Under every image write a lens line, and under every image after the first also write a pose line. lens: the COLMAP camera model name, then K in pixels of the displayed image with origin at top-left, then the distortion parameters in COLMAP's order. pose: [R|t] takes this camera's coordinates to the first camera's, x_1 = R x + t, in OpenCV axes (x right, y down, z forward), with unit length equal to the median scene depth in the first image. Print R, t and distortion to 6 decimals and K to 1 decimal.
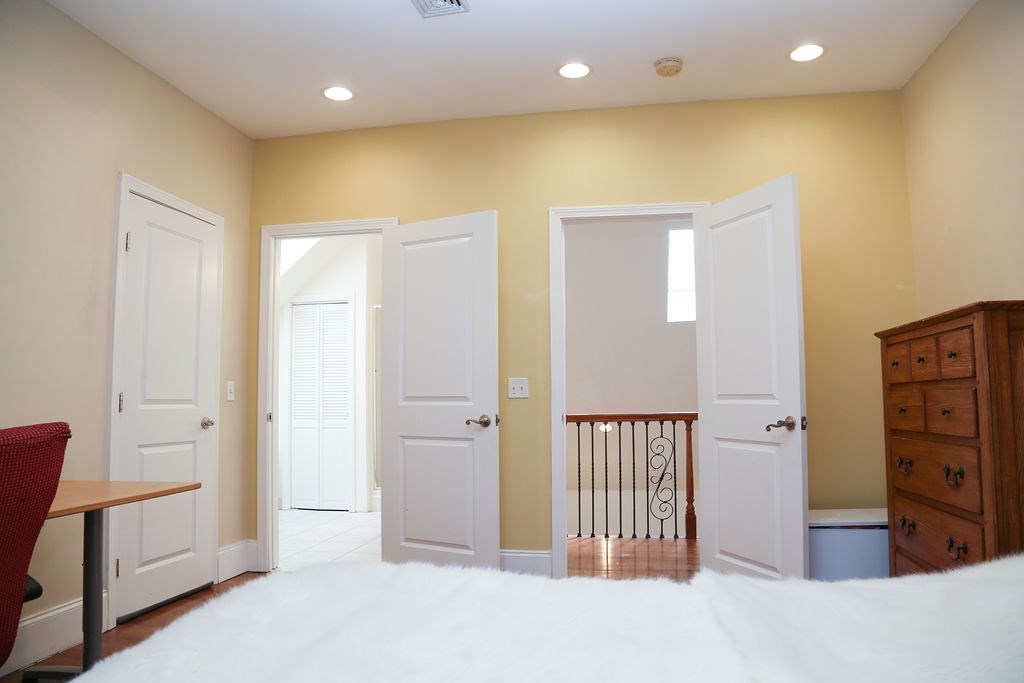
lens RADIAL K [[693.8, 0, 509.1], [0, 693.8, 344.7], [0, 0, 1]] dist [-0.117638, 0.055938]
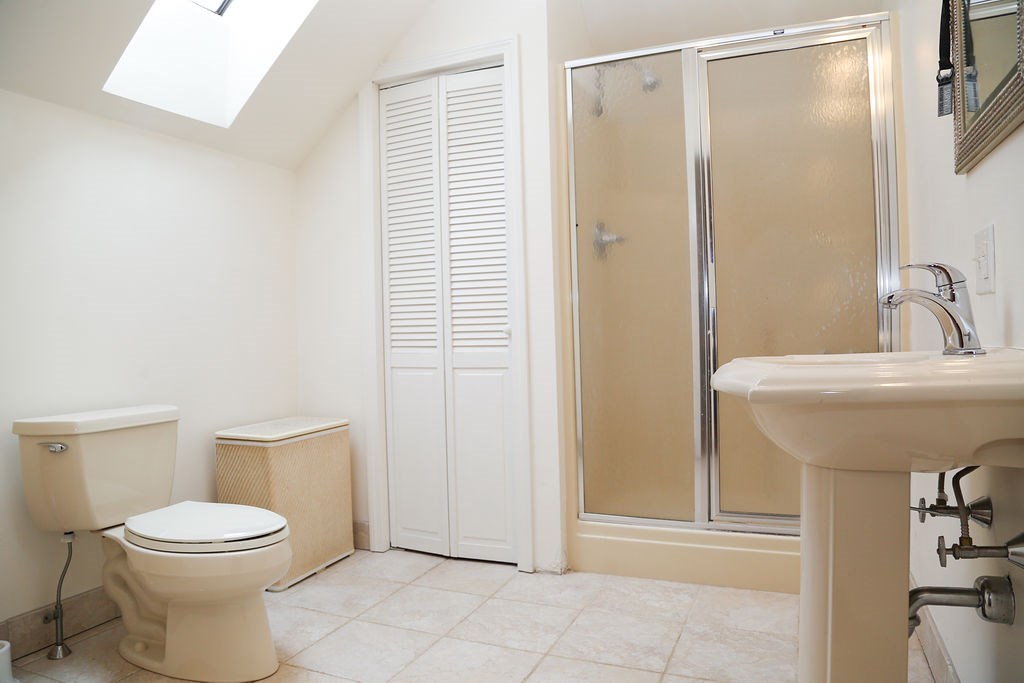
lens RADIAL K [[693.8, 0, 509.1], [0, 693.8, 344.7], [0, 0, 1]] dist [-0.117638, 0.055938]
pose [[0.972785, -0.009318, -0.231523, -0.139681], [0.031627, 0.995179, 0.092833, 0.068939], [0.229541, -0.097629, 0.968390, 0.600038]]
